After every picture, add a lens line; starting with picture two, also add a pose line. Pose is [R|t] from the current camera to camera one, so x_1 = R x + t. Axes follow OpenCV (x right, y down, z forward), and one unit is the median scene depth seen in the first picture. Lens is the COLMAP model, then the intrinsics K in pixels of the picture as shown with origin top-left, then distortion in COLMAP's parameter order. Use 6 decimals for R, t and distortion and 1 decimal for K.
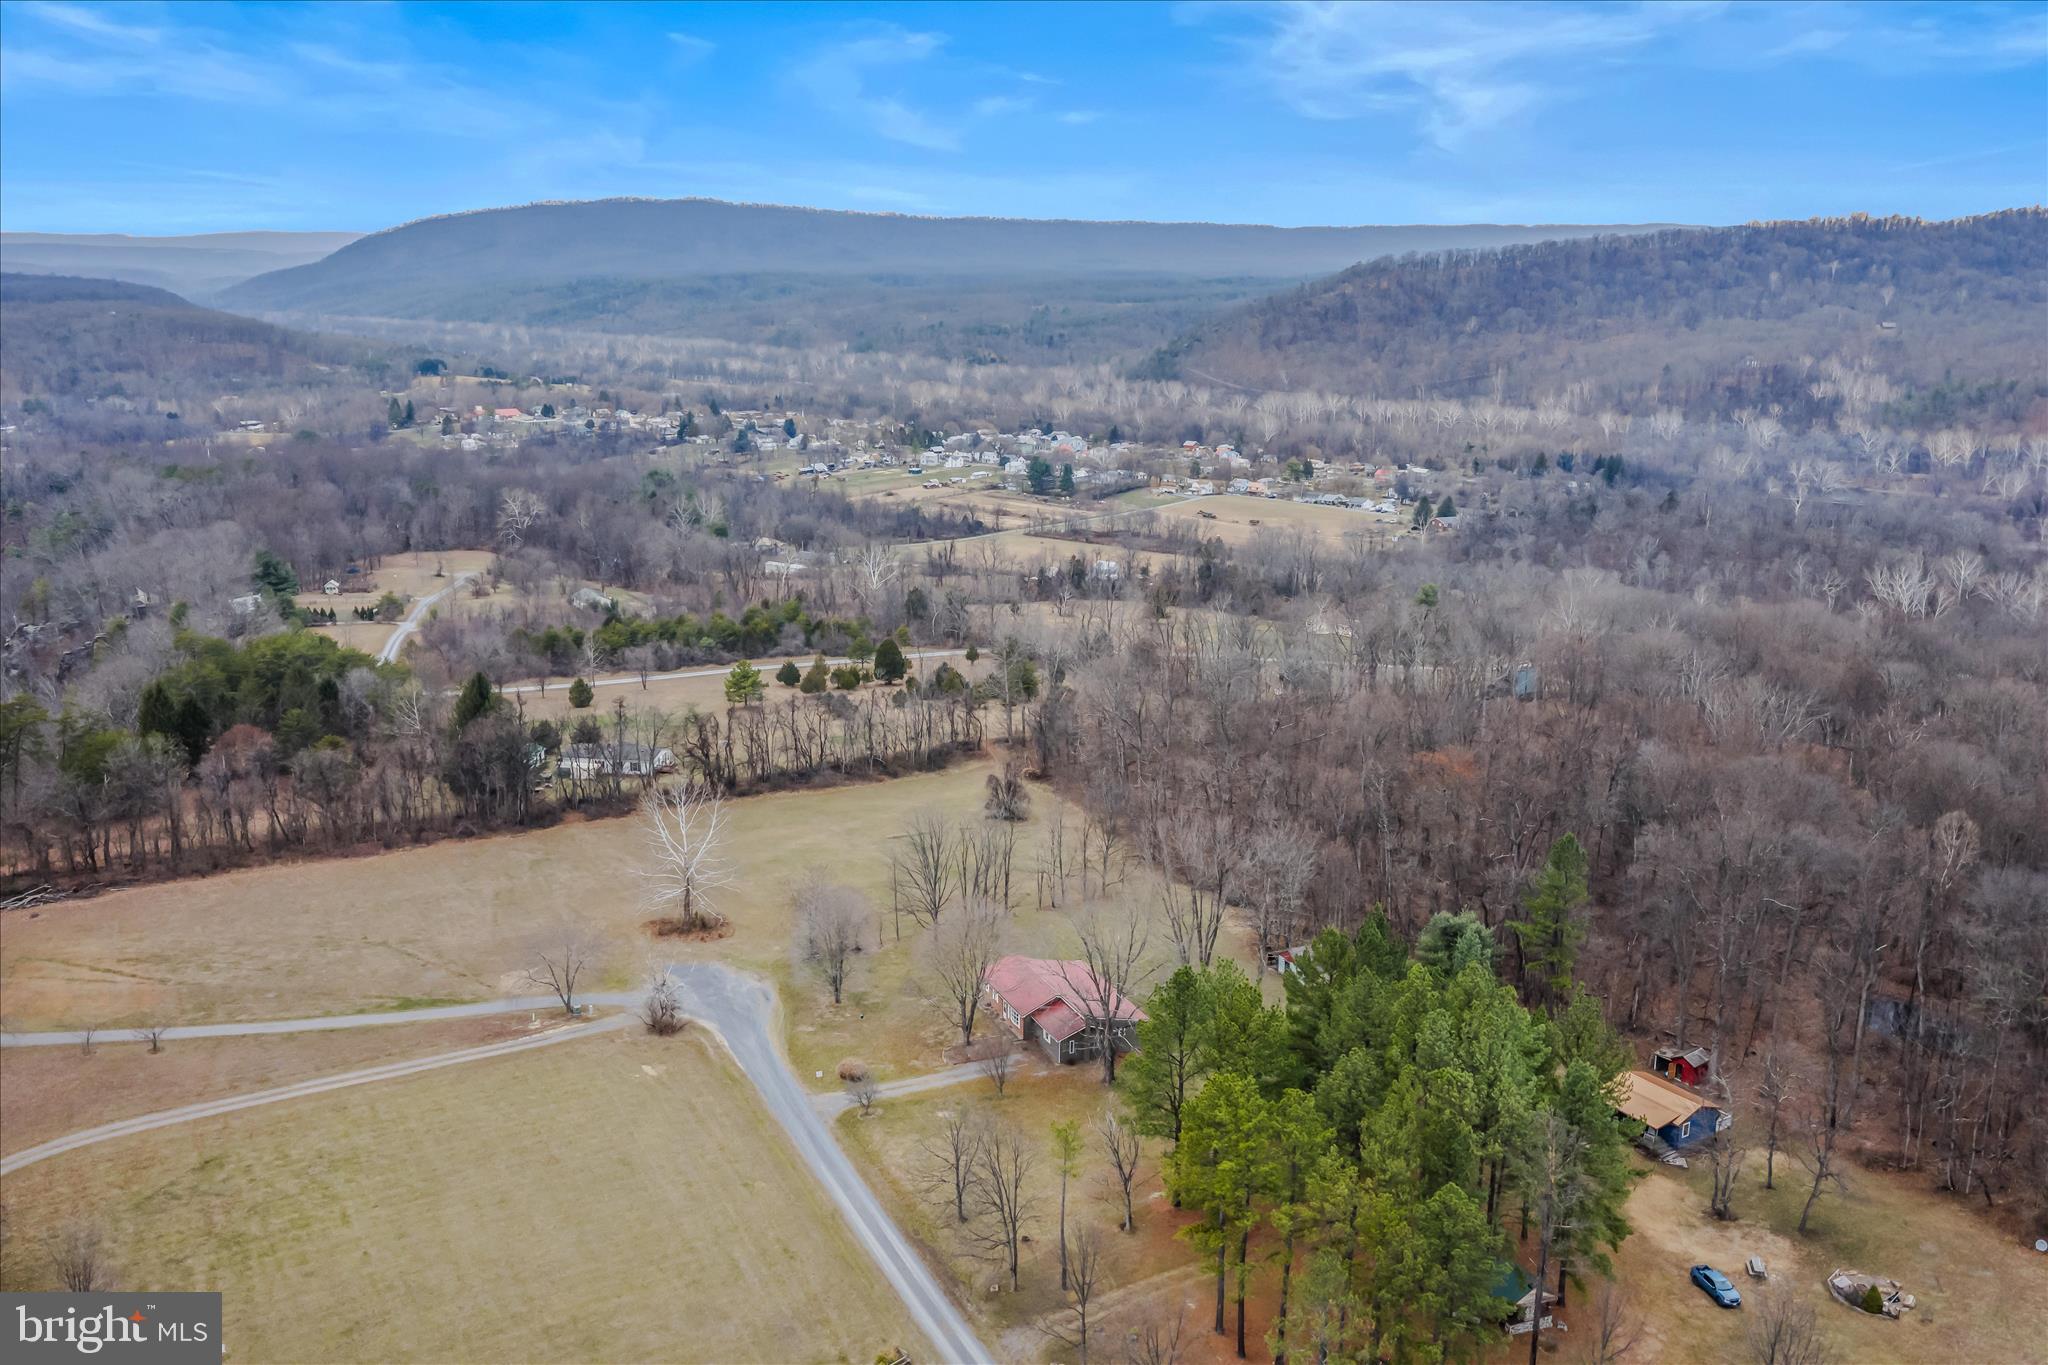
lens RADIAL K [[1805.5, 0, 1024.0], [0, 1805.5, 682.5], [0, 0, 1]] dist [0.003240, -0.007183]
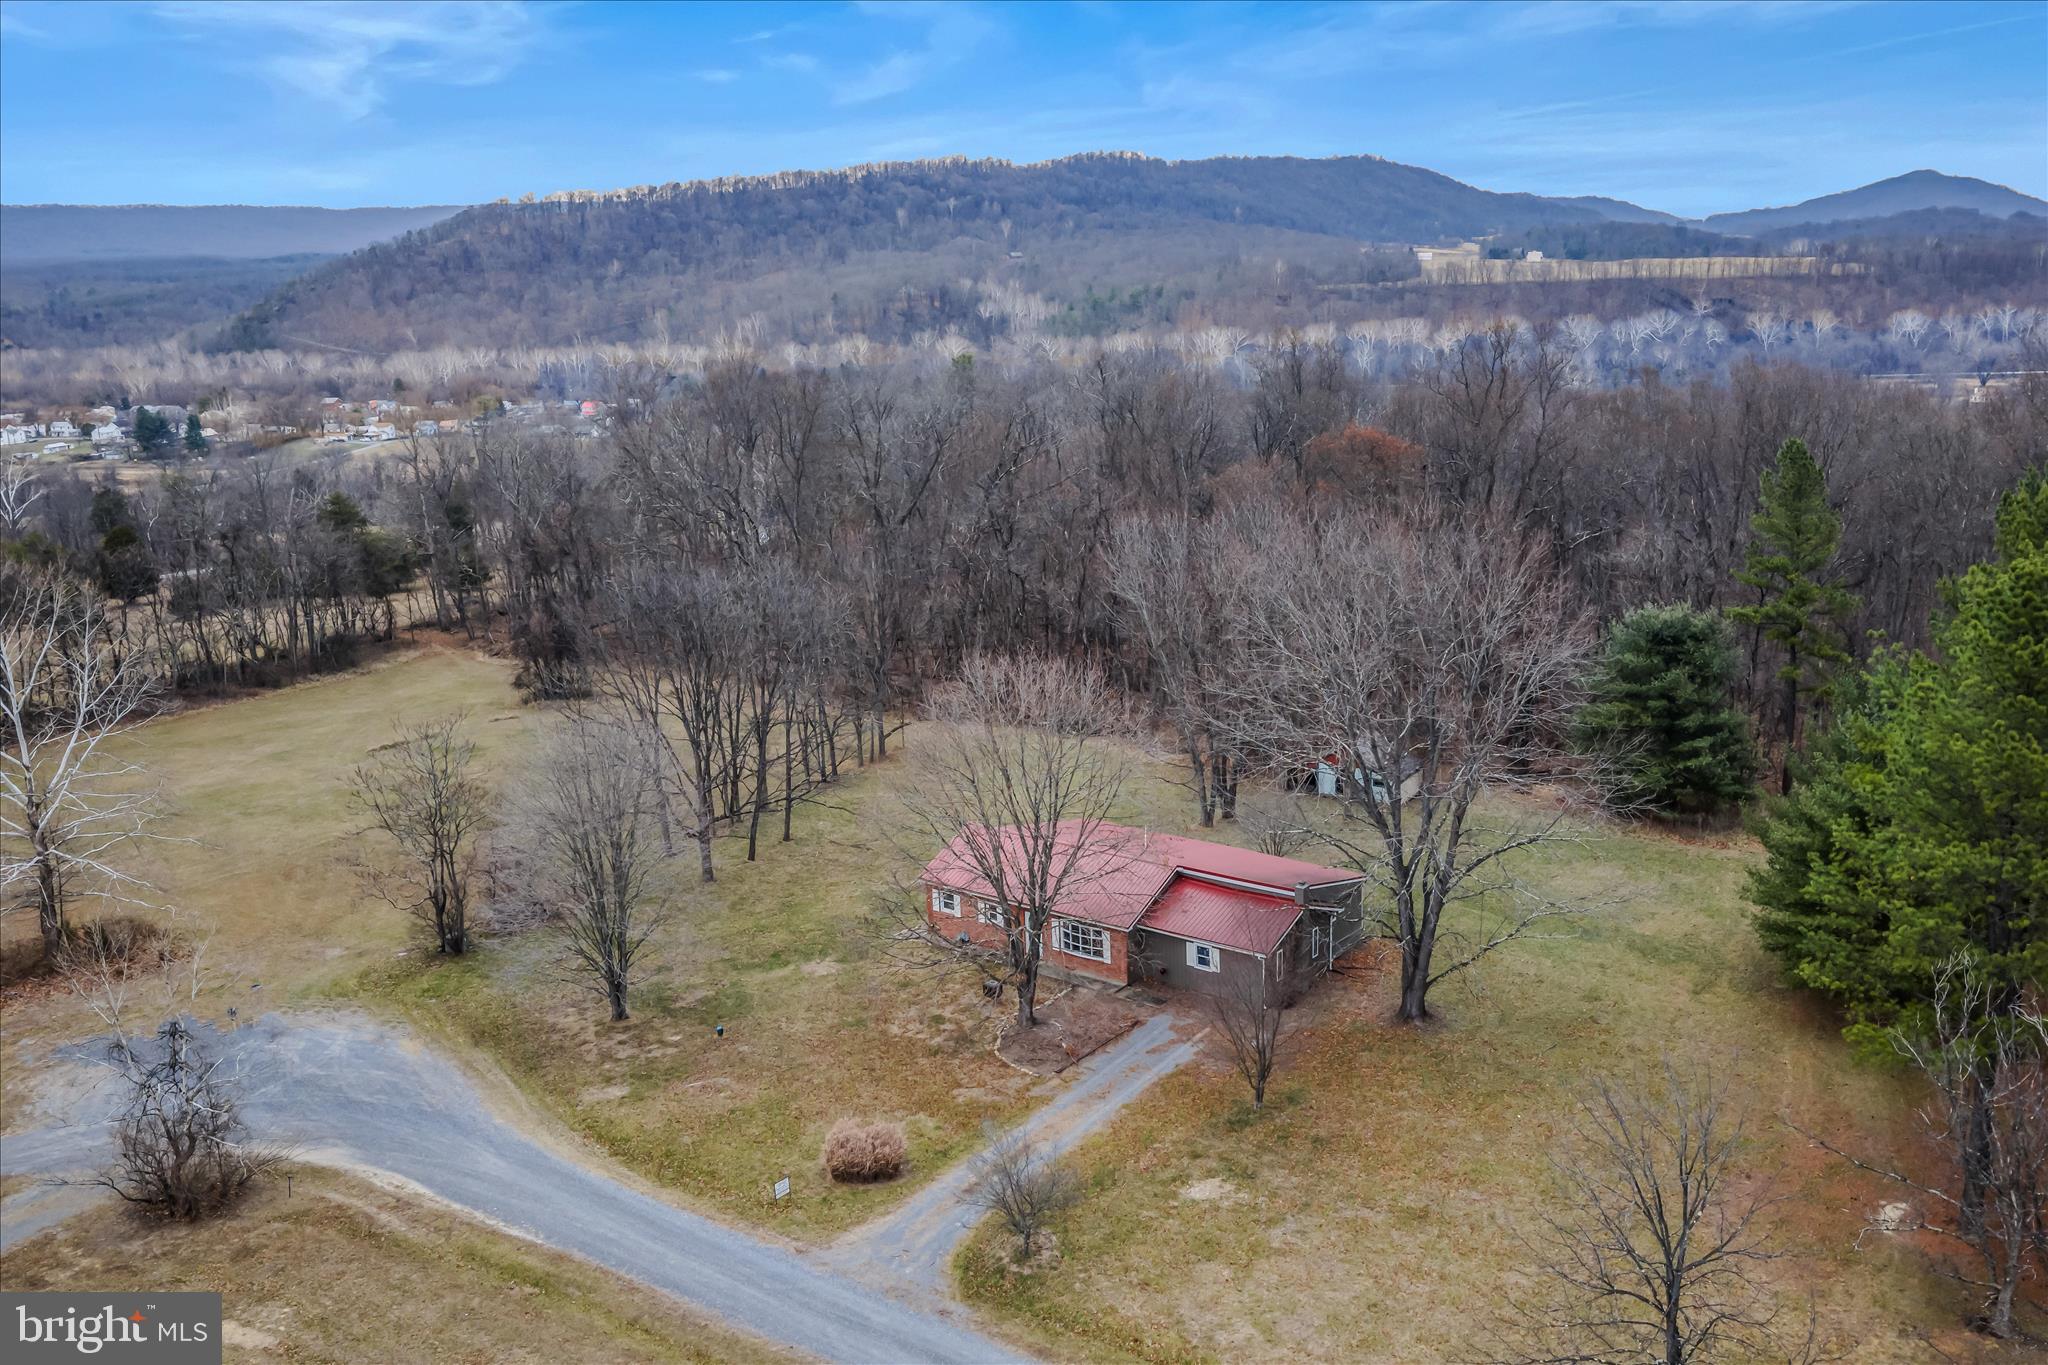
lens RADIAL K [[1805.5, 0, 1024.0], [0, 1805.5, 682.5], [0, 0, 1]] dist [0.003240, -0.007183]
pose [[0.863395, -0.142587, 0.483961, -0.041671], [0.153679, 0.987976, 0.016915, 0.022709], [-0.480554, 0.059770, 0.874926, 0.123808]]
